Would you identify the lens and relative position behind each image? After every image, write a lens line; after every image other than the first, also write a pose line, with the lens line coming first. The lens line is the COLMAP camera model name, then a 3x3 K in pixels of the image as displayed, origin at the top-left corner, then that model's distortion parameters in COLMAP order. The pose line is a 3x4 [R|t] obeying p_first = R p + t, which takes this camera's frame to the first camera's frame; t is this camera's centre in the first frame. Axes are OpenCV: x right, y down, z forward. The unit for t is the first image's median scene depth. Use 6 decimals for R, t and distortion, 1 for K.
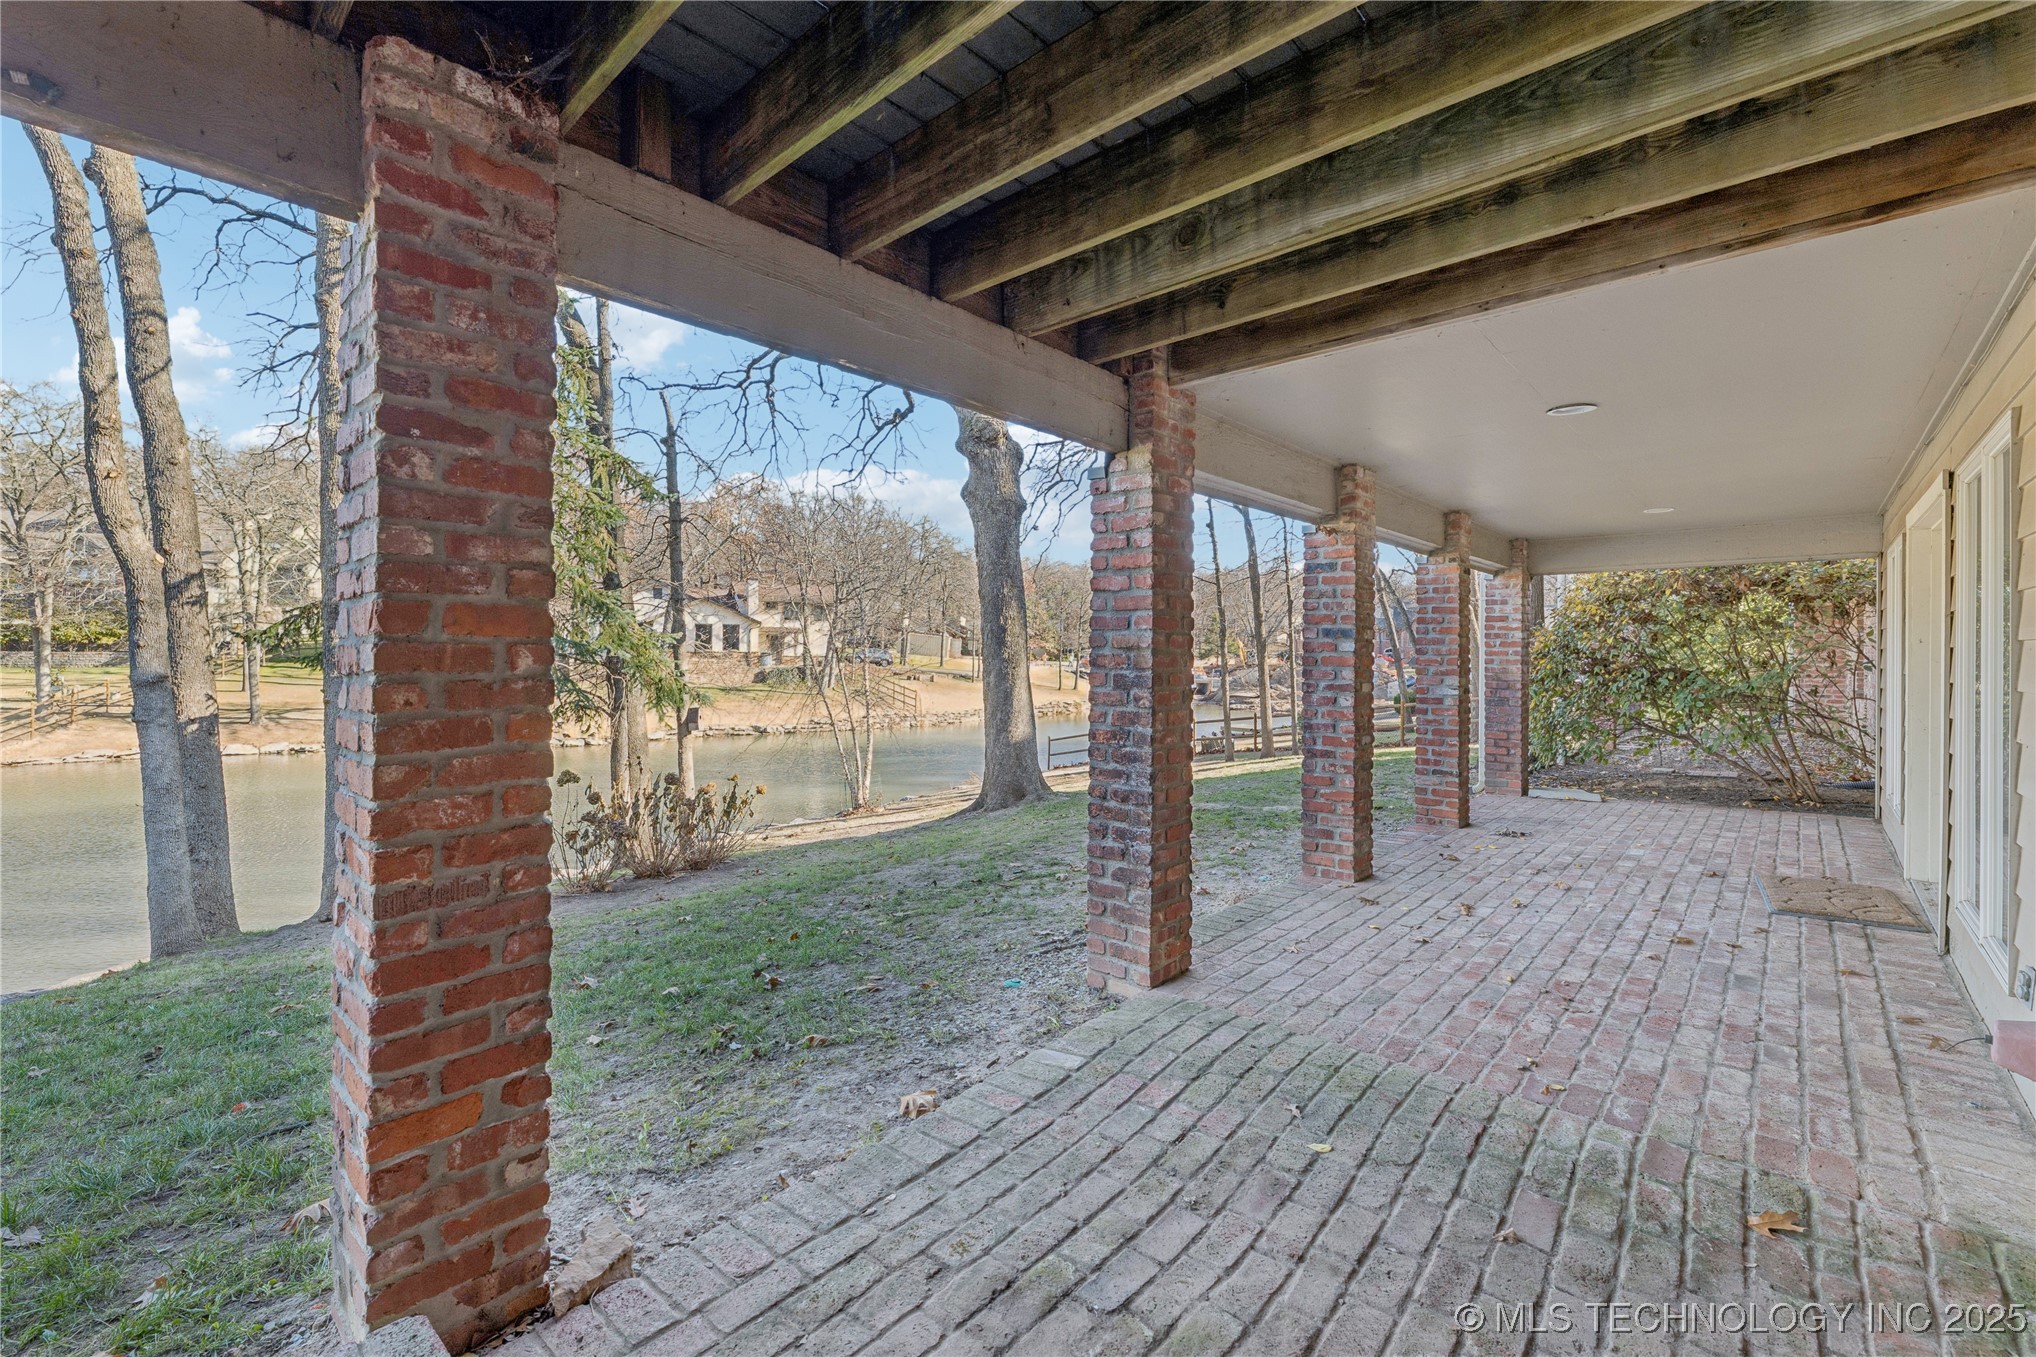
lens RADIAL K [[855.5, 0, 1010.2], [0, 855.5, 652.8], [0, 0, 1]] dist [-0.001676, 0.000067]
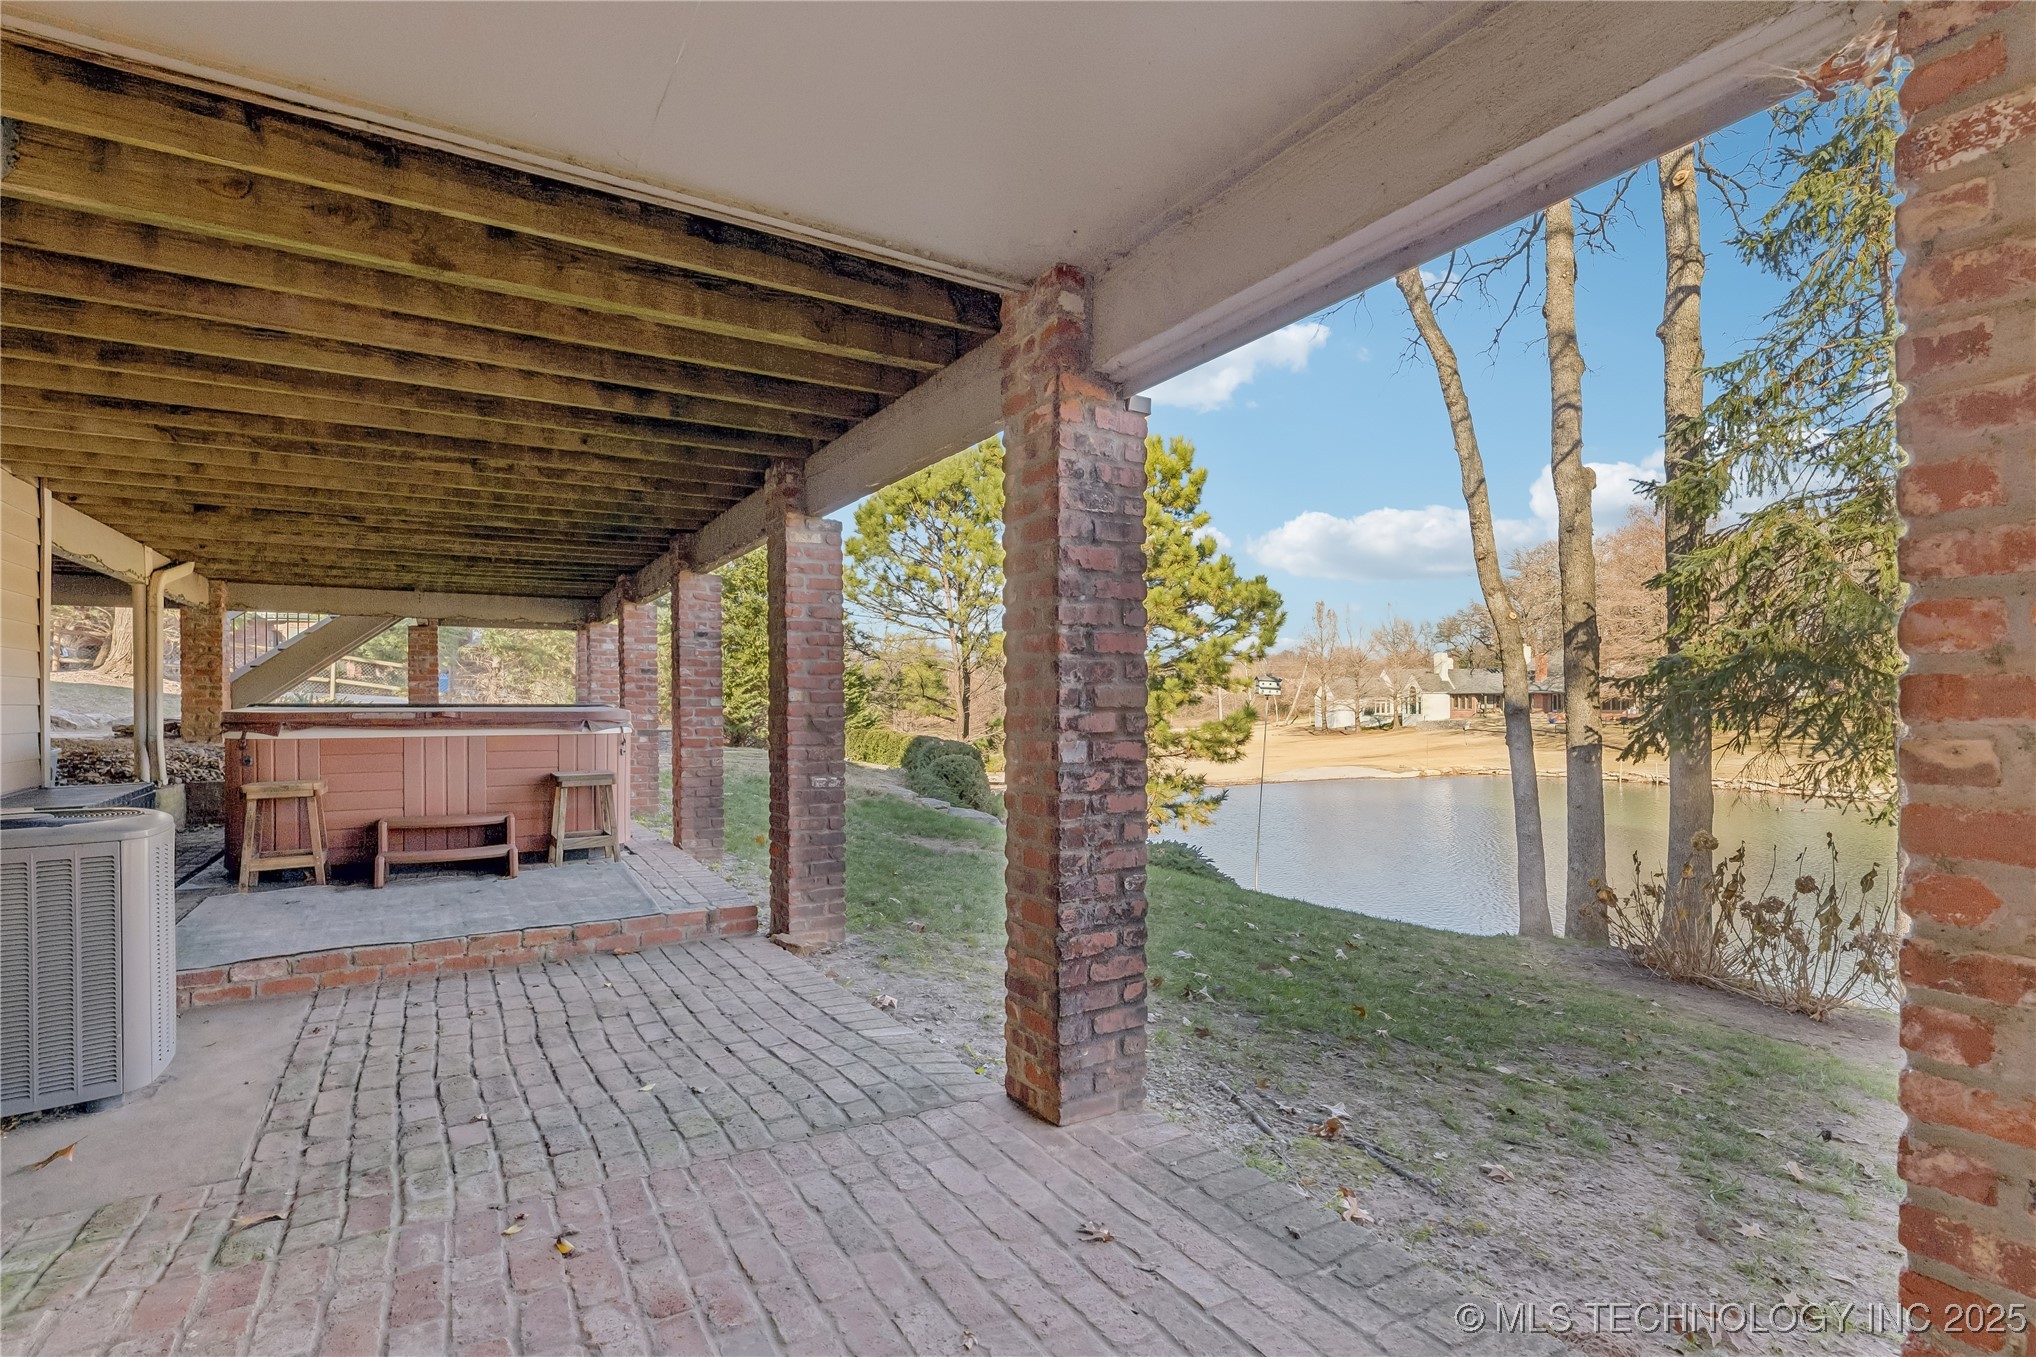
lens RADIAL K [[946.8, 0, 1015.3], [0, 946.8, 716.5], [0, 0, 1]] dist [0.023360, -0.017891]
pose [[-0.281454, 0.009905, -0.959524, 1.467013], [0.003089, 0.999951, 0.009417, 0.059367], [0.959570, -0.000313, -0.281471, 1.851121]]
